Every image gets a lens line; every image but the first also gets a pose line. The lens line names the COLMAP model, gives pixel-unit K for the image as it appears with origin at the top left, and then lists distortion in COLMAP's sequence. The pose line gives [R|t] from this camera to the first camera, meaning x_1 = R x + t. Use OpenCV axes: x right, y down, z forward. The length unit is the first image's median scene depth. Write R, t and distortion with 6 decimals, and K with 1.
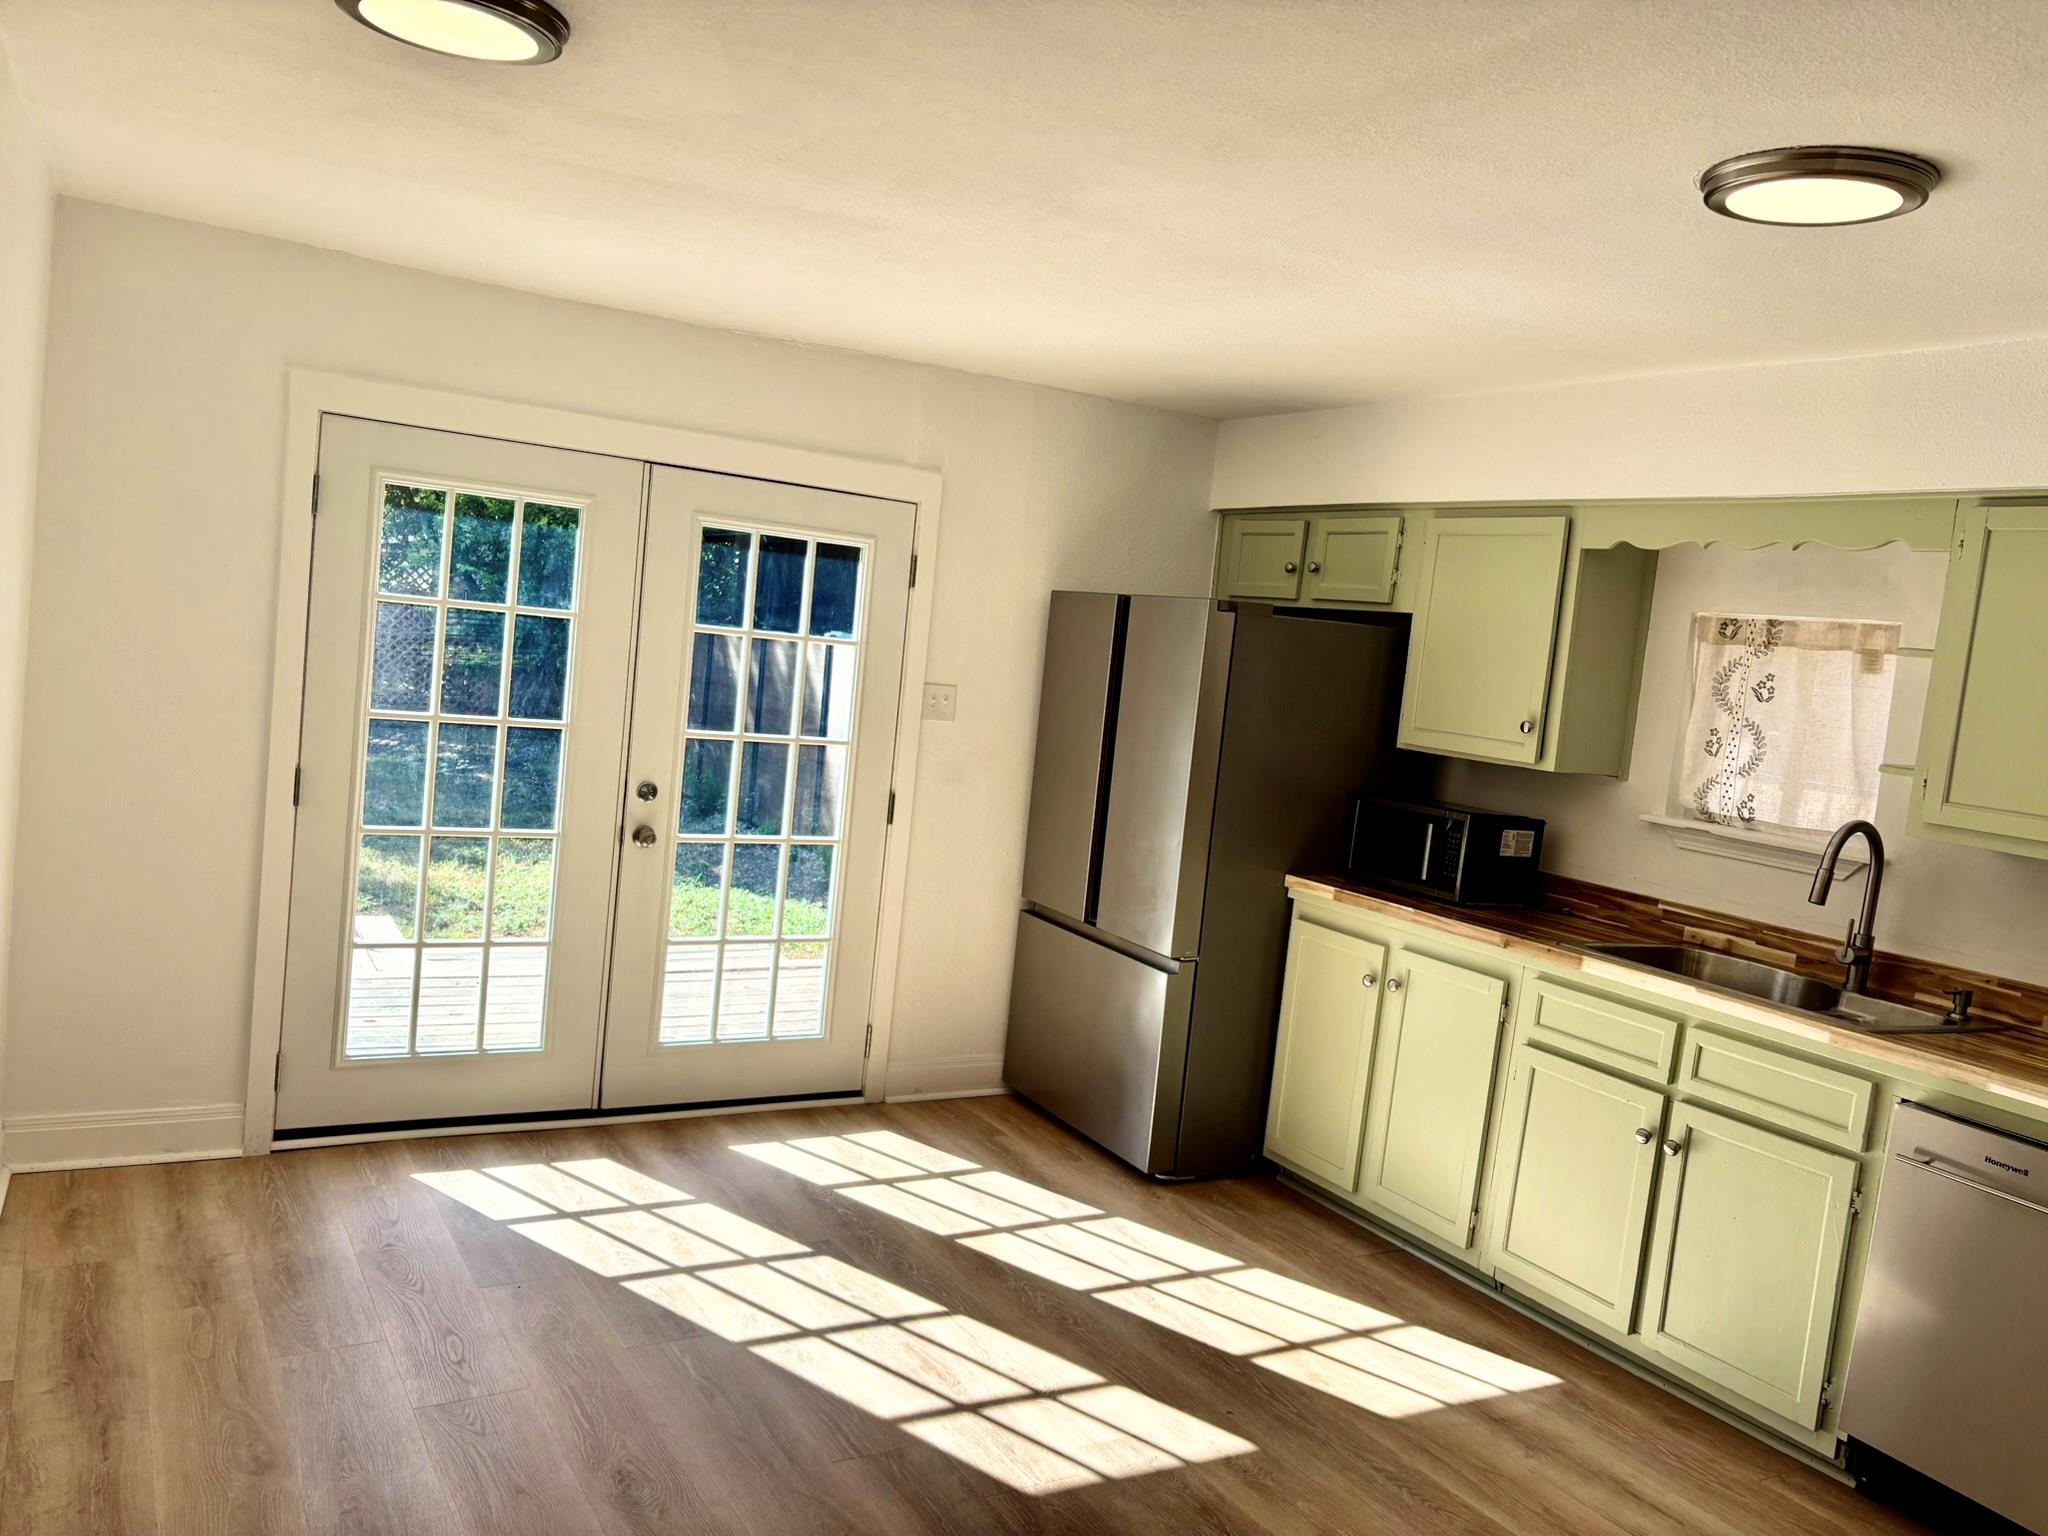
lens RADIAL K [[1461.2, 0, 1024.0], [0, 1461.2, 768.0], [0, 0, 1]] dist [0.010455, -0.000131]
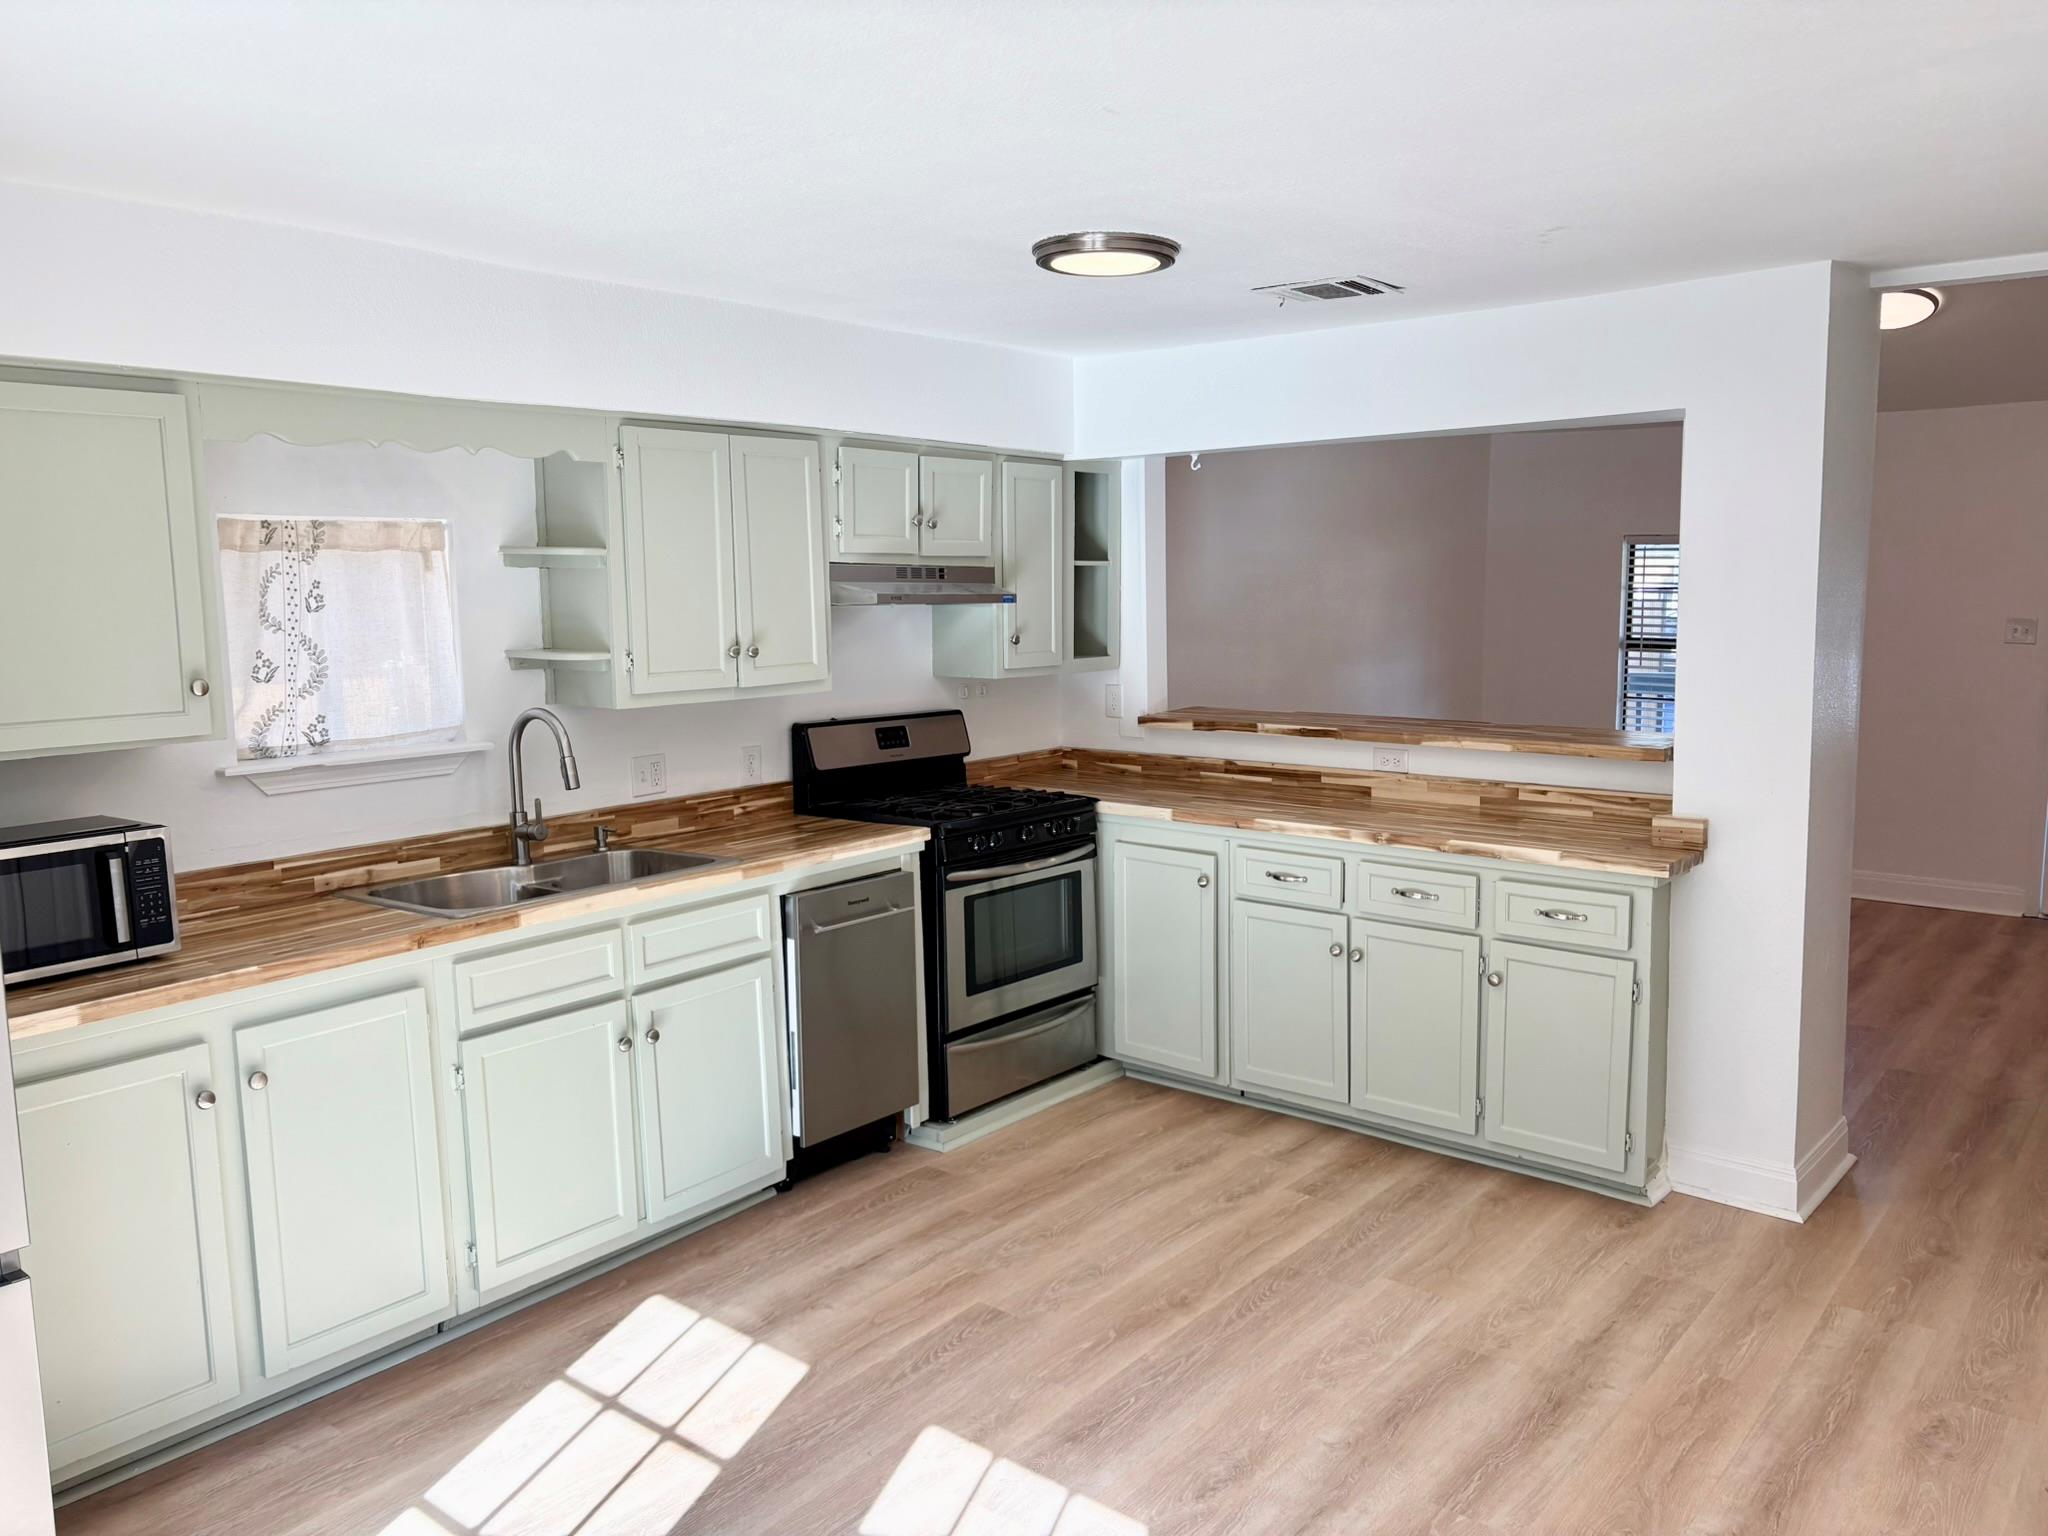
lens RADIAL K [[1572.2, 0, 1024.0], [0, 1572.2, 768.0], [0, 0, 1]] dist [-0.029883, -0.004692]
pose [[-0.348959, -0.217343, 0.911586, -0.526654], [0.059112, 0.965692, 0.252871, -0.163901], [-0.935272, 0.142127, -0.324139, 0.884320]]
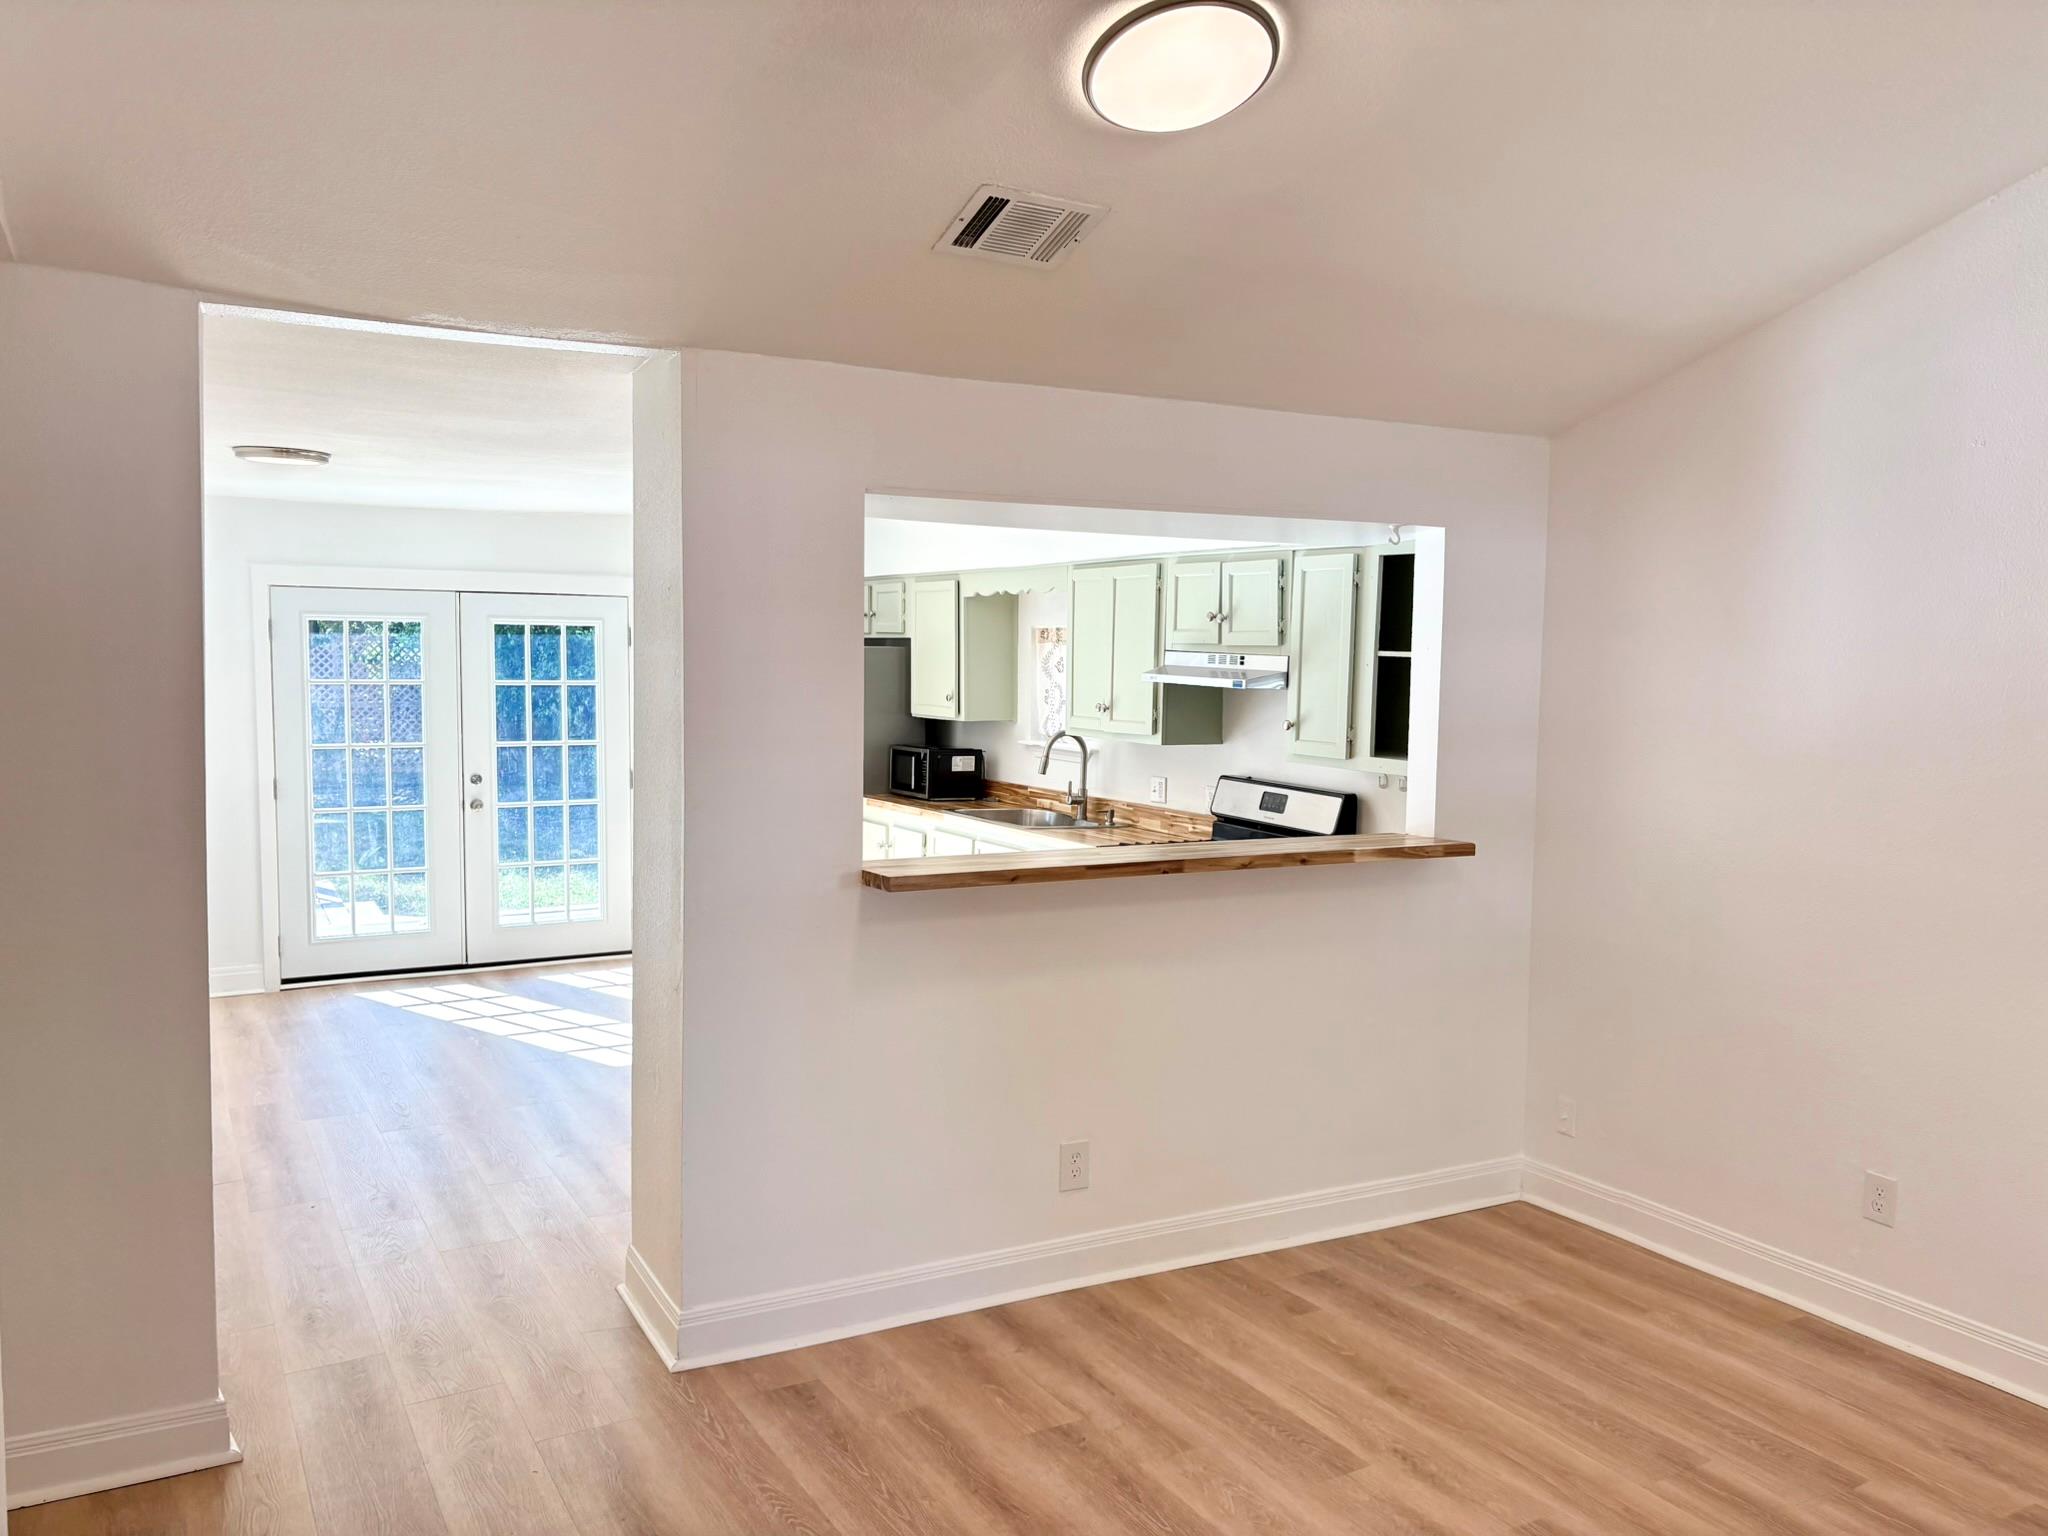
lens RADIAL K [[1584.8, 0, 1024.0], [0, 1584.8, 768.0], [0, 0, 1]] dist [0.036607, 0.000548]
pose [[0.995745, -0.087339, -0.029397, 0.492531], [0.086880, 0.996081, -0.016551, 0.100162], [0.030727, 0.013927, 0.999431, -0.955819]]
